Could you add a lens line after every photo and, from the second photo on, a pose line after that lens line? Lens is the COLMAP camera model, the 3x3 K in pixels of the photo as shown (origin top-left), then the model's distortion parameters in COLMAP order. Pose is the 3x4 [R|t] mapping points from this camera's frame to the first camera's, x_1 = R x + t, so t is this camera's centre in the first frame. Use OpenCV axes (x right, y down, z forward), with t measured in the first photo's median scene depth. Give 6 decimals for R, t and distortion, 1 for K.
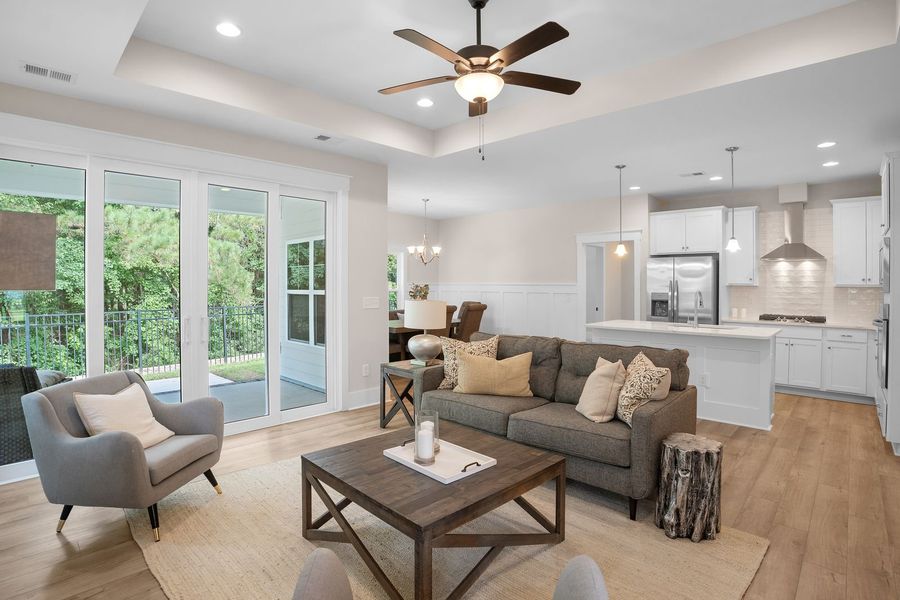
lens RADIAL K [[471.1, 0, 450.0], [0, 471.1, 300.0], [0, 0, 1]] dist [-0.065485, 0.000715]
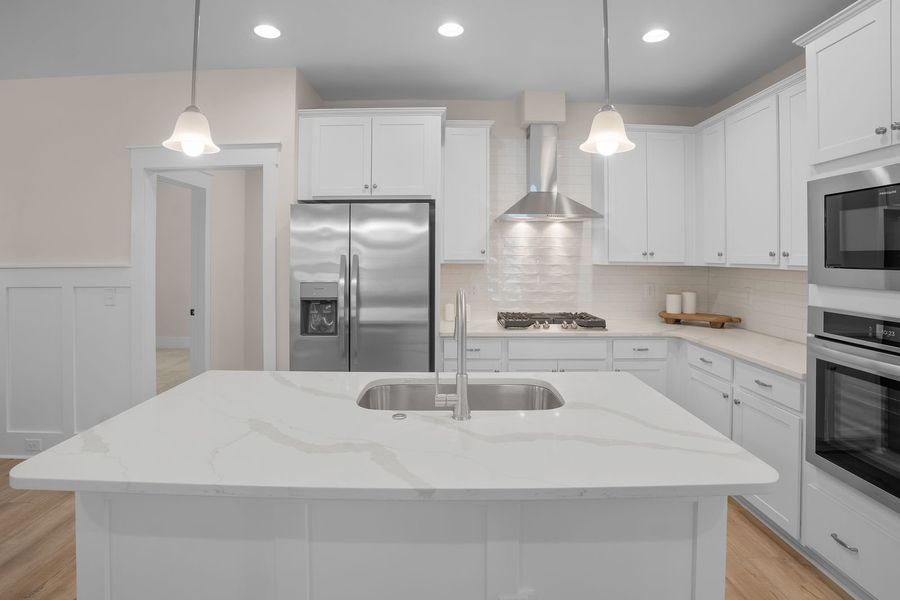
lens RADIAL K [[458.0, 0, 449.6], [0, 458.0, 258.6], [0, 0, 1]] dist [-0.064898, 0.000803]
pose [[0.739680, -0.005056, 0.672940, 0.306061], [0.021106, 0.999654, -0.015689, -0.035303], [-0.672627, 0.025808, 0.739531, 0.730605]]
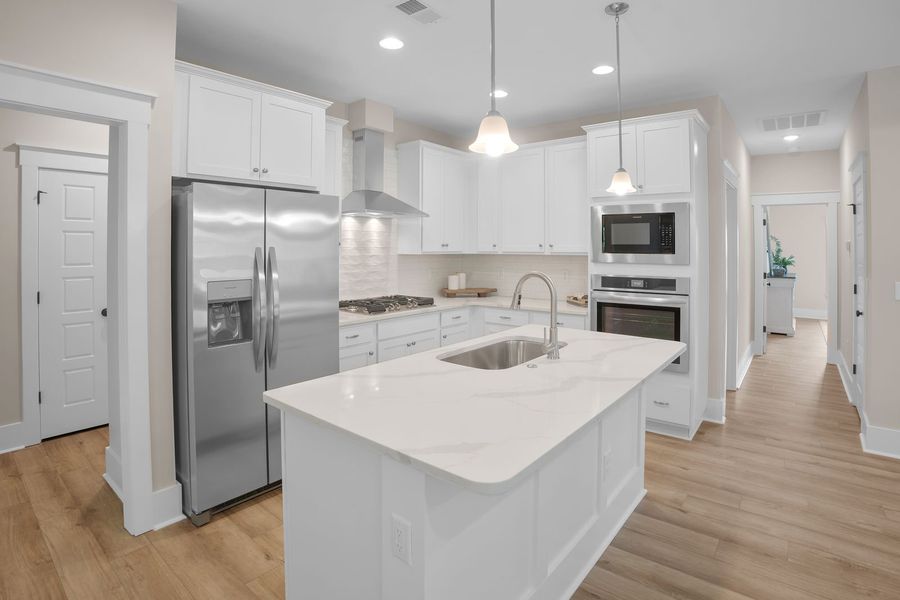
lens RADIAL K [[452.5, 0, 466.8], [0, 452.5, 243.4], [0, 0, 1]] dist [-0.061984, 0.005722]
pose [[-0.083311, 0.004400, 0.996514, 0.101134], [0.033536, 0.999436, -0.001609, -0.047263], [-0.995959, 0.033285, -0.083412, 1.041709]]
